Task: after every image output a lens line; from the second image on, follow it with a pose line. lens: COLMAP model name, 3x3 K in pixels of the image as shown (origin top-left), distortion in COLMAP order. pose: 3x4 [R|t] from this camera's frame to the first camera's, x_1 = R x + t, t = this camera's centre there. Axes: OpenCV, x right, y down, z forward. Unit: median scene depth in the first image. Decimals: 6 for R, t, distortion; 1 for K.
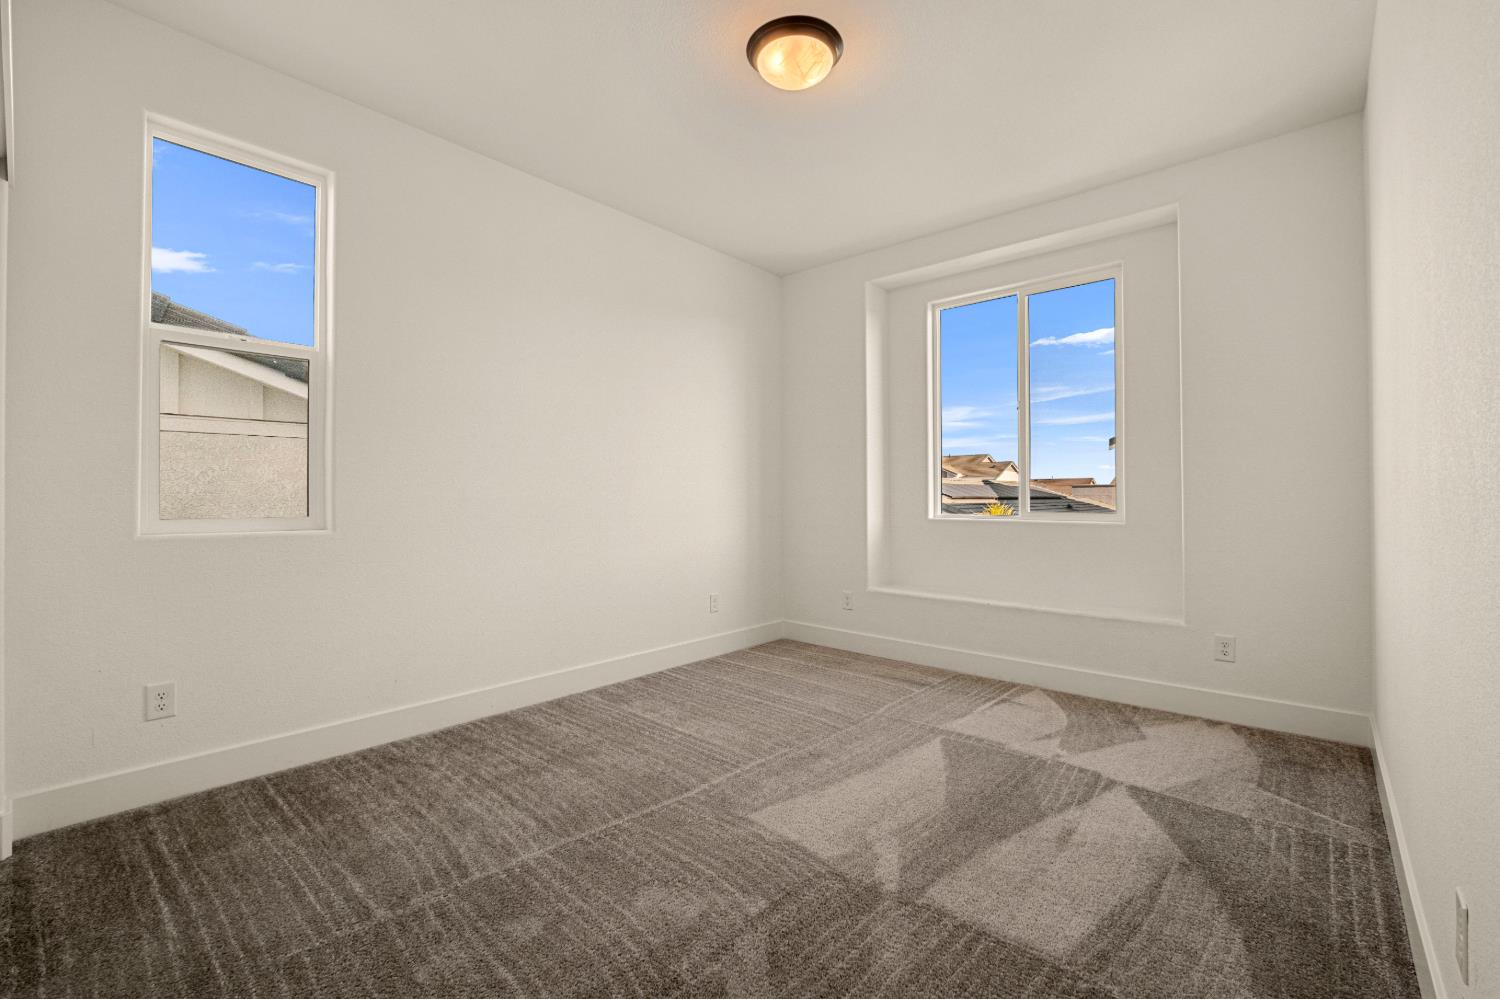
lens RADIAL K [[644.0, 0, 747.1], [0, 644.0, 494.7], [0, 0, 1]] dist [-0.008960, 0.001991]
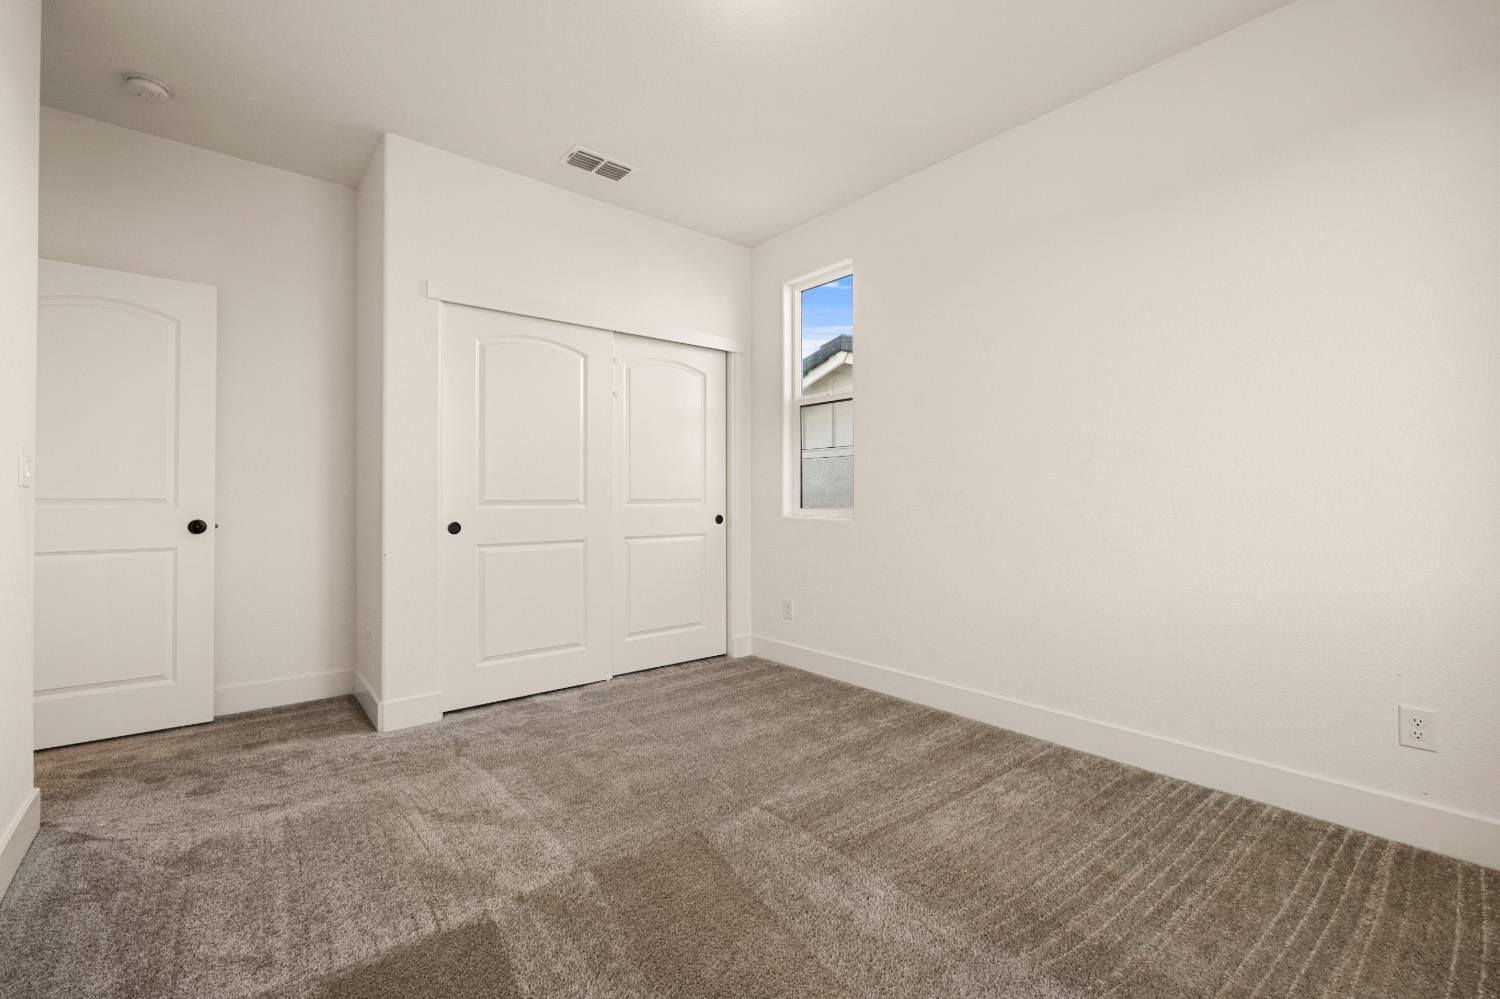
lens RADIAL K [[644.0, 0, 746.3], [0, 644.0, 498.7], [0, 0, 1]] dist [-0.008960, 0.001991]
pose [[-0.147294, -0.007030, -0.989068, 0.555950], [-0.006474, 0.999960, -0.006143, 0.019522], [0.989072, 0.005498, -0.147334, 0.741144]]
